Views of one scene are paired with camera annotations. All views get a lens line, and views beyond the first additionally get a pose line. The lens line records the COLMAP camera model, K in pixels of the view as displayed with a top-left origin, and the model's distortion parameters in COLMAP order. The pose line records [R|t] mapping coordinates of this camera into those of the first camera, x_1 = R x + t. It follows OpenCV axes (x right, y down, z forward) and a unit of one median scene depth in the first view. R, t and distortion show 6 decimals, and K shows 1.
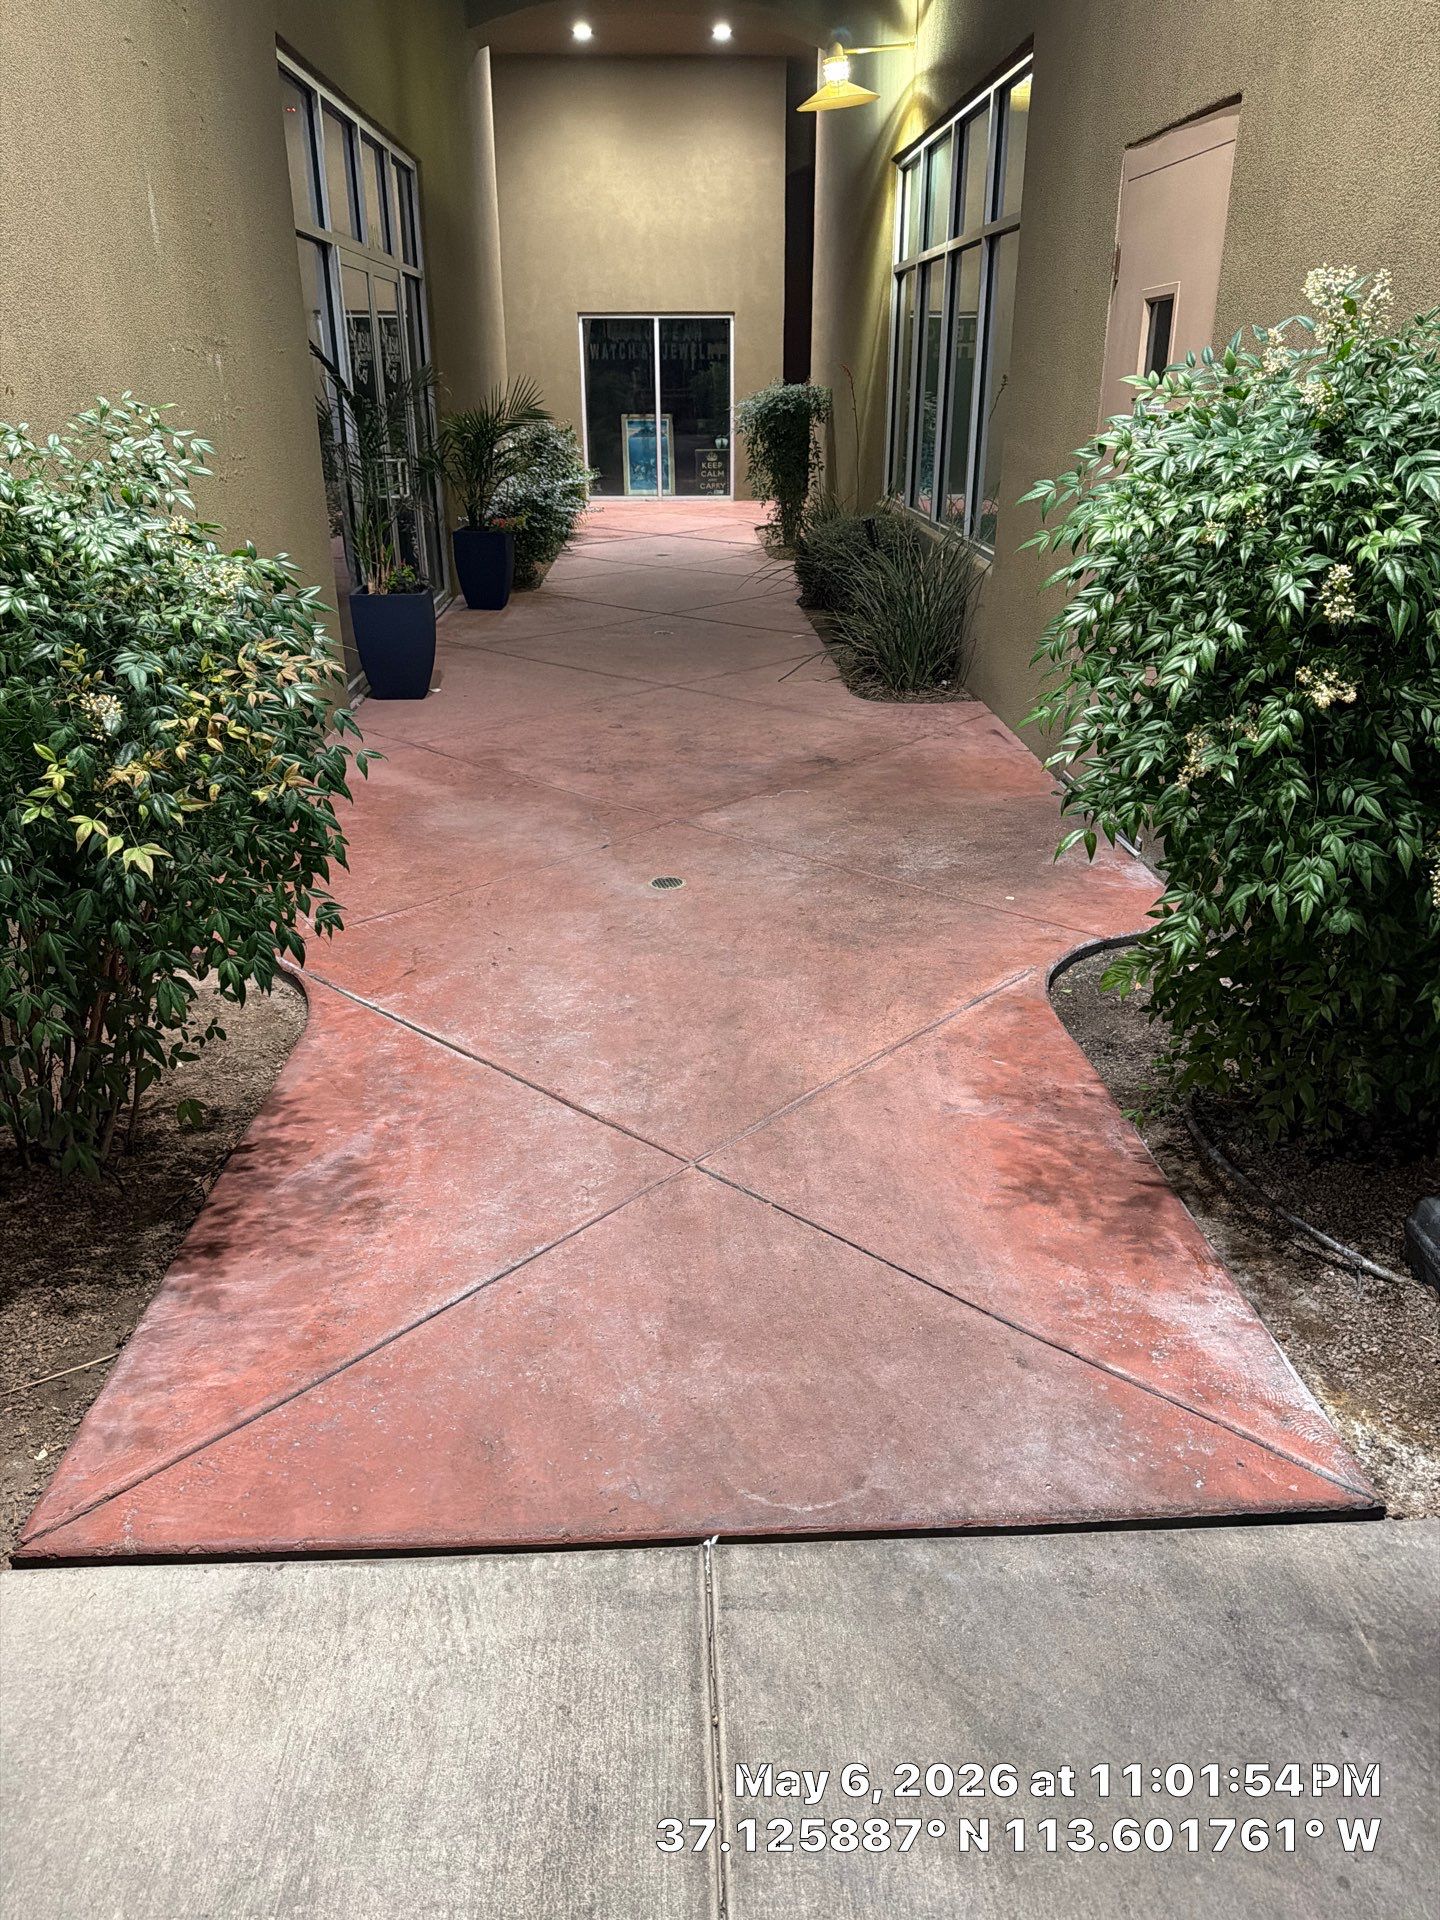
lens RADIAL K [[1385.2, 0, 738.4], [0, 1385.2, 960.9], [0, 0, 1]] dist [0.055981, -0.075394]
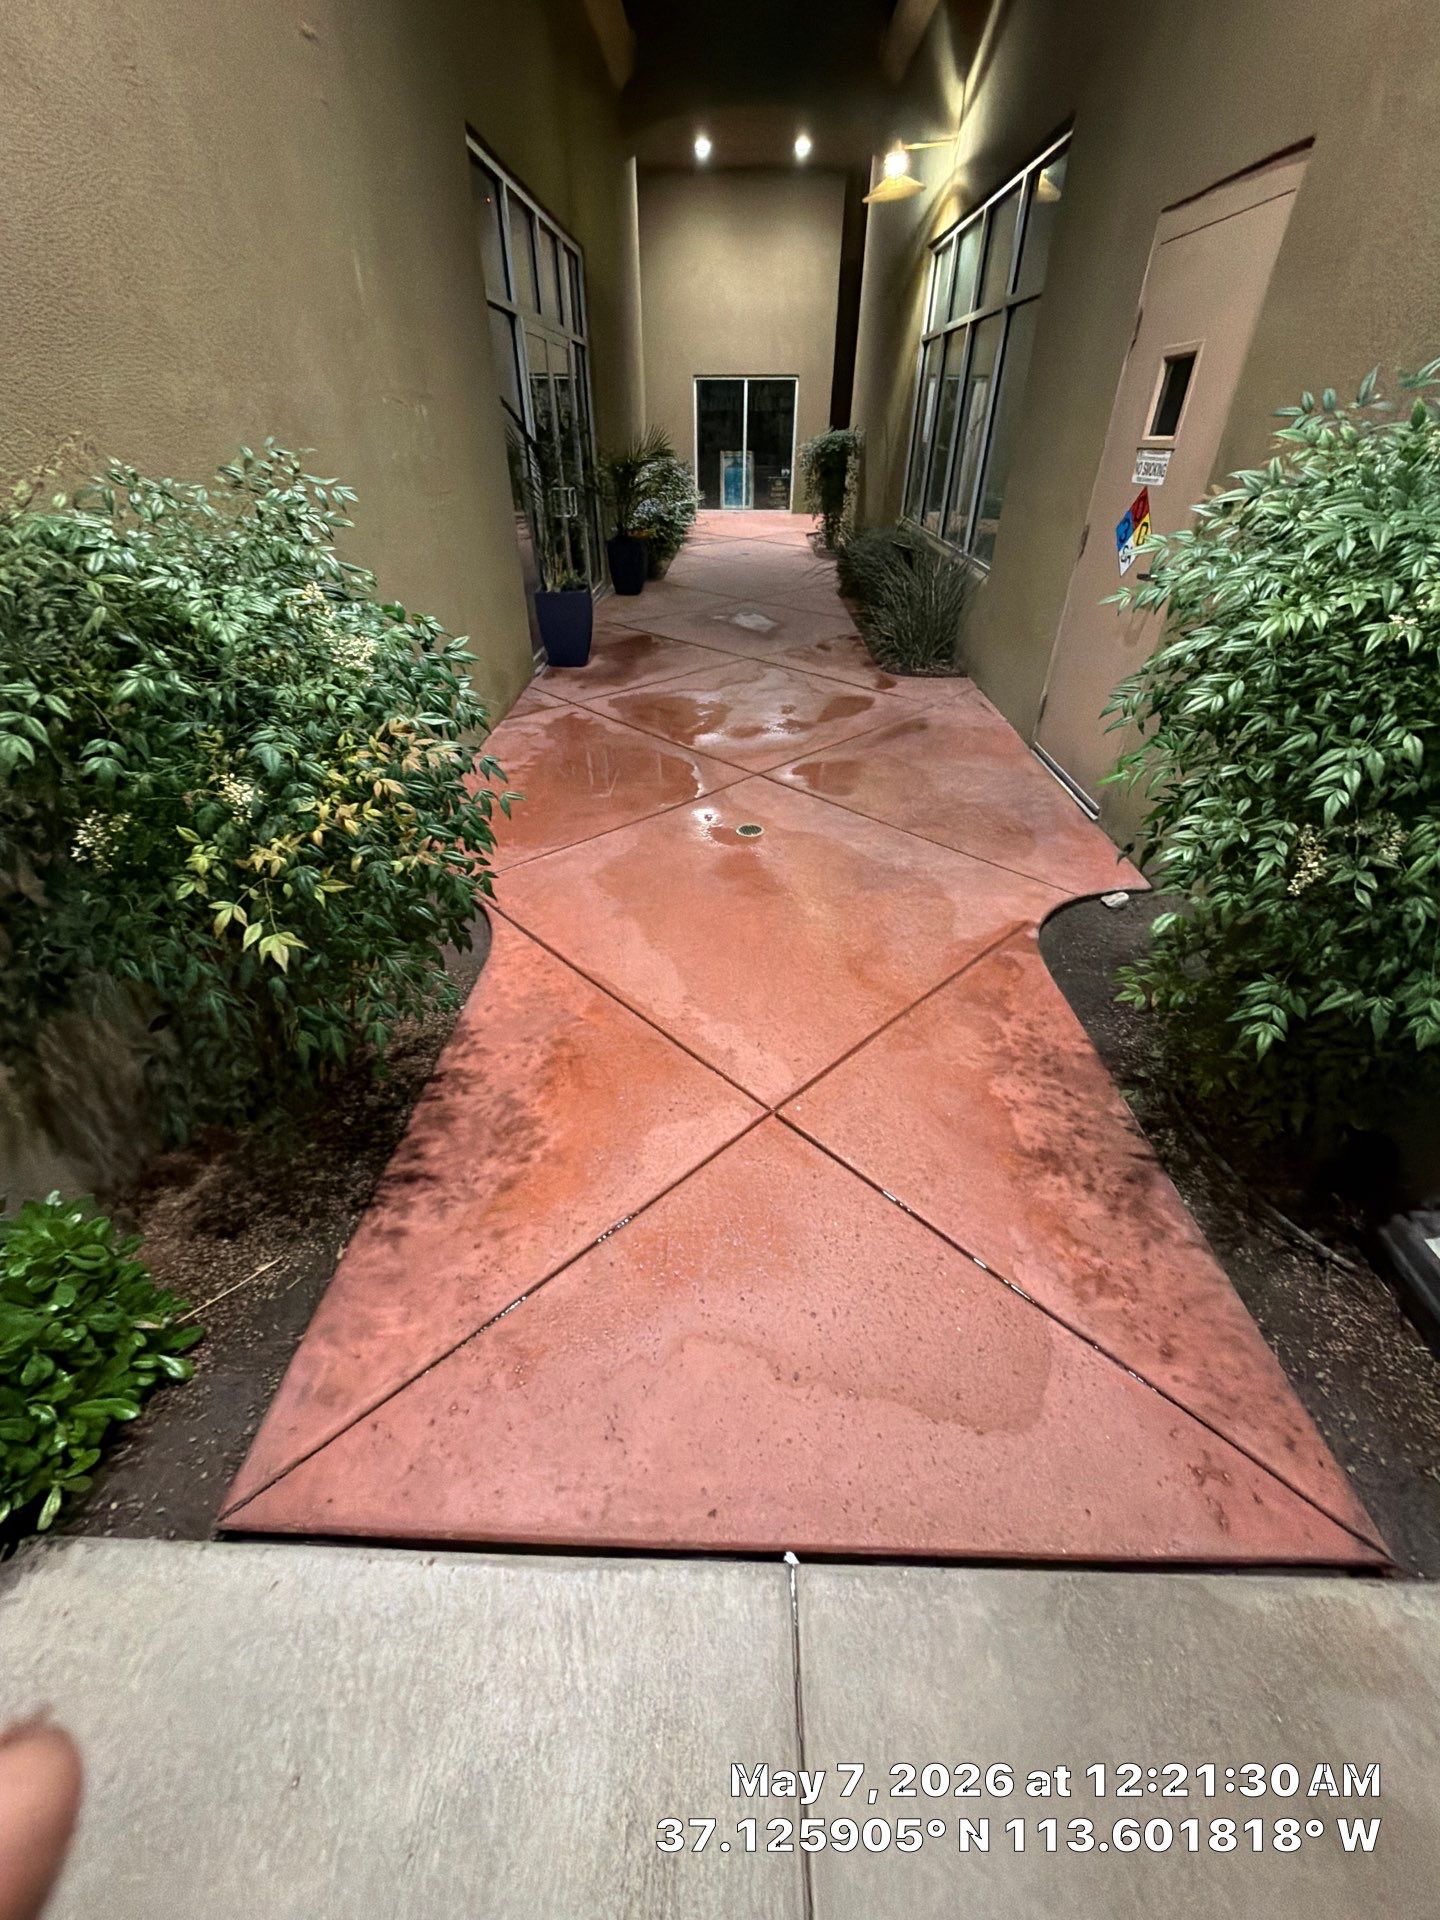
lens RADIAL K [[769.9, 0, 720.0], [0, 769.9, 960.0], [0, 0, 1]] dist [-0.000679, -0.000232]
pose [[0.997214, 0.045674, -0.058978, -0.021039], [-0.032151, 0.976592, 0.212683, -0.064156], [0.067312, -0.210194, 0.975340, 0.149192]]
